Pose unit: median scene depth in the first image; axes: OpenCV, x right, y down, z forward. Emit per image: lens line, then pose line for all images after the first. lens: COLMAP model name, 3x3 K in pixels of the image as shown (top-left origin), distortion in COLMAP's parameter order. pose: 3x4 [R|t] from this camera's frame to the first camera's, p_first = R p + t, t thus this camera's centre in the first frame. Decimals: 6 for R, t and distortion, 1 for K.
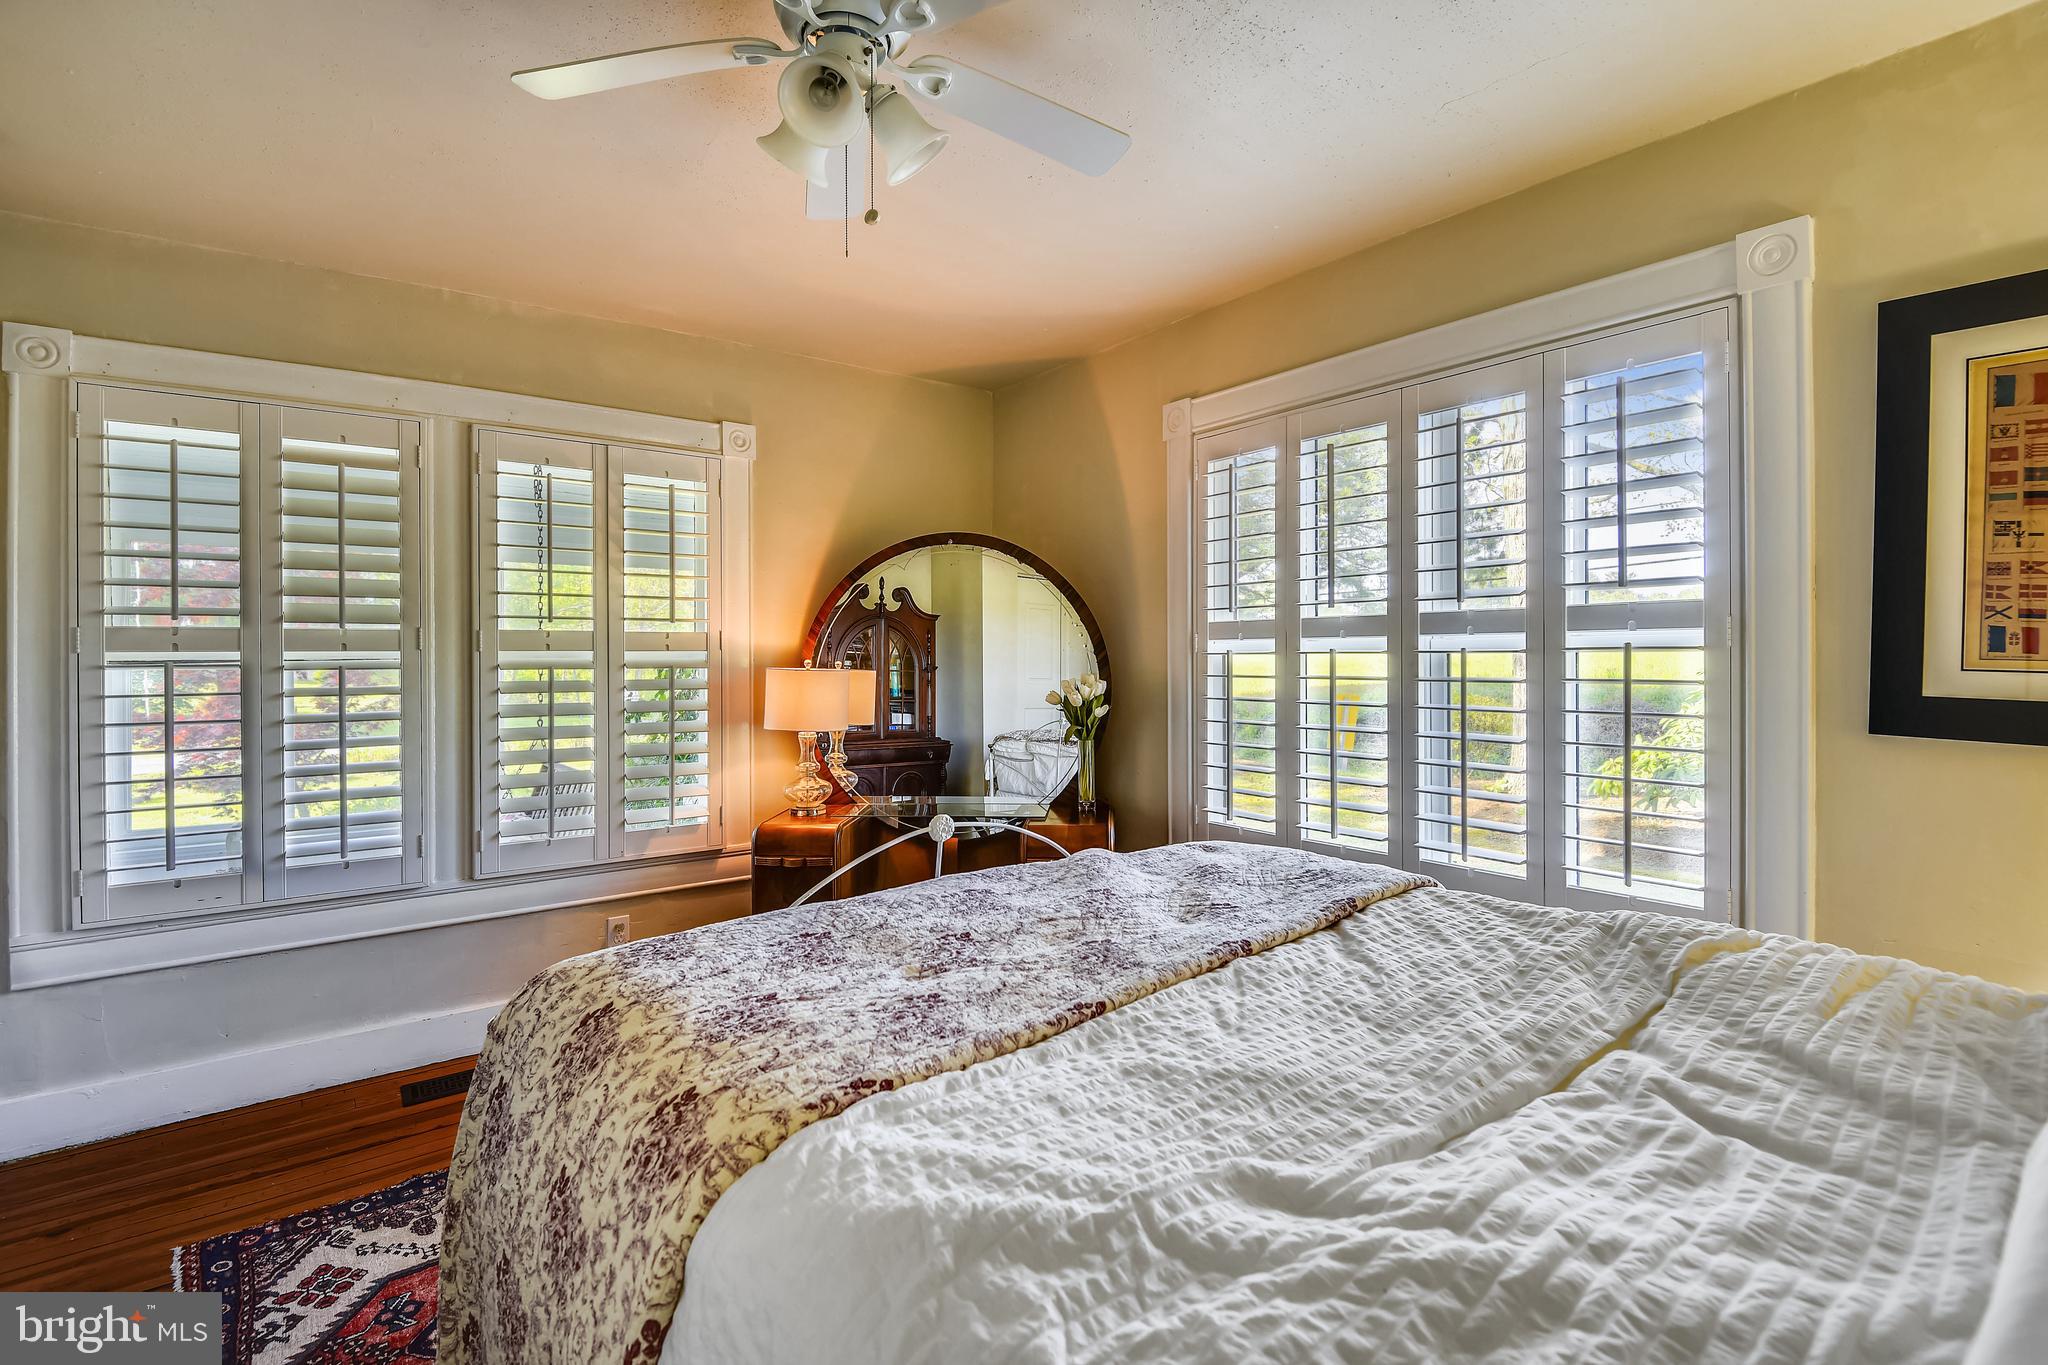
lens RADIAL K [[972.7, 0, 1017.7], [0, 972.7, 652.9], [0, 0, 1]] dist [0.026734, -0.024759]
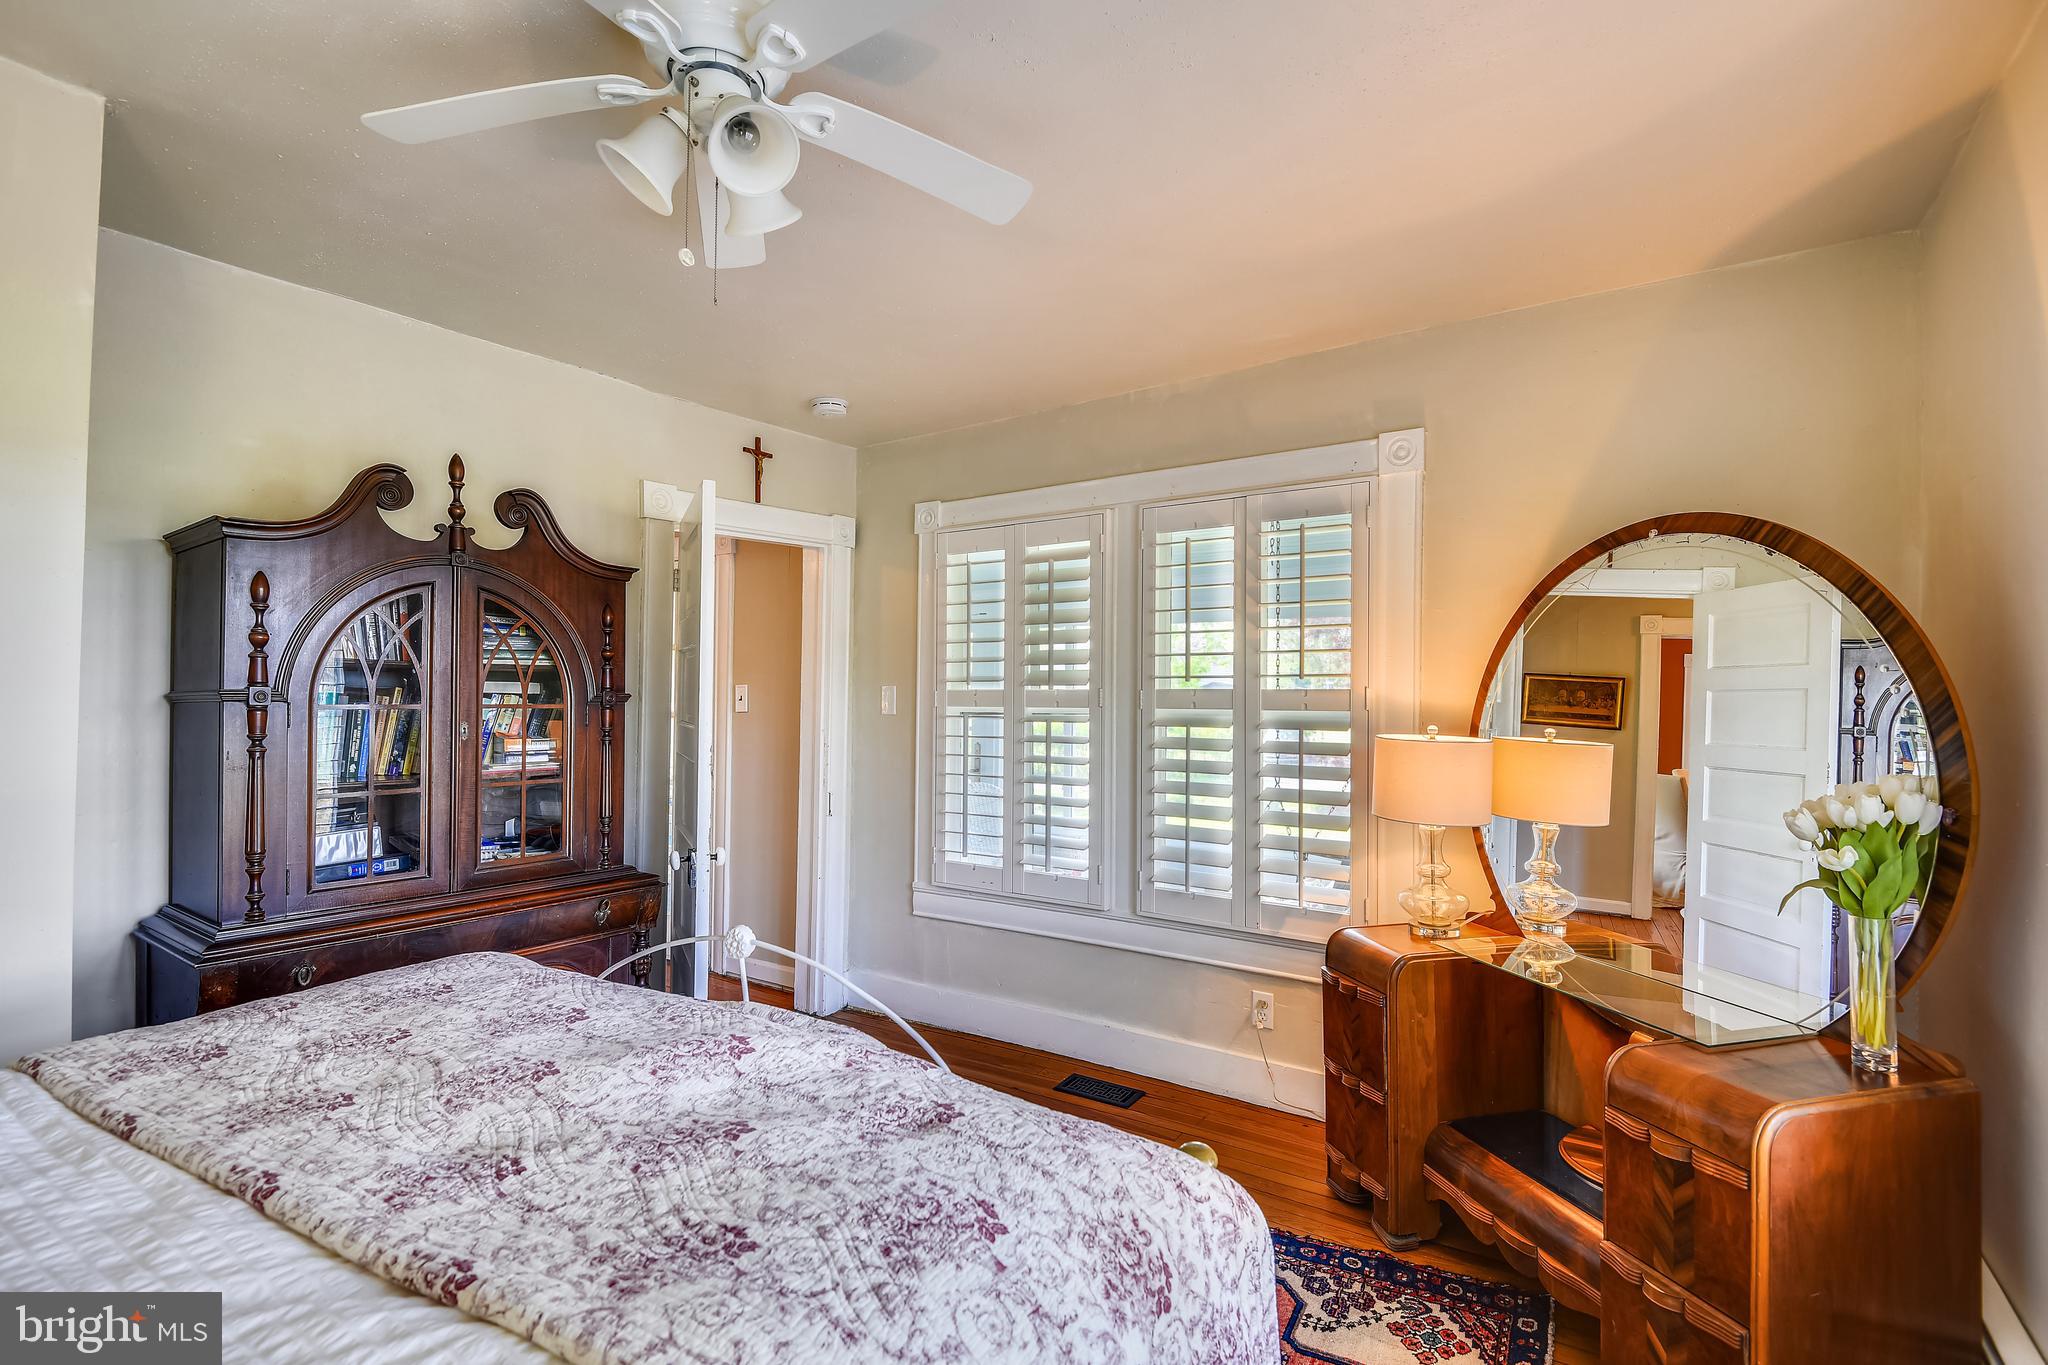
lens RADIAL K [[943.7, 0, 1027.3], [0, 943.7, 688.6], [0, 0, 1]] dist [0.004158, -0.013470]
pose [[0.320921, -0.002602, -0.947102, 0.398120], [-0.006091, 0.999970, -0.004811, -0.017850], [0.947086, 0.007313, 0.320896, 0.509860]]
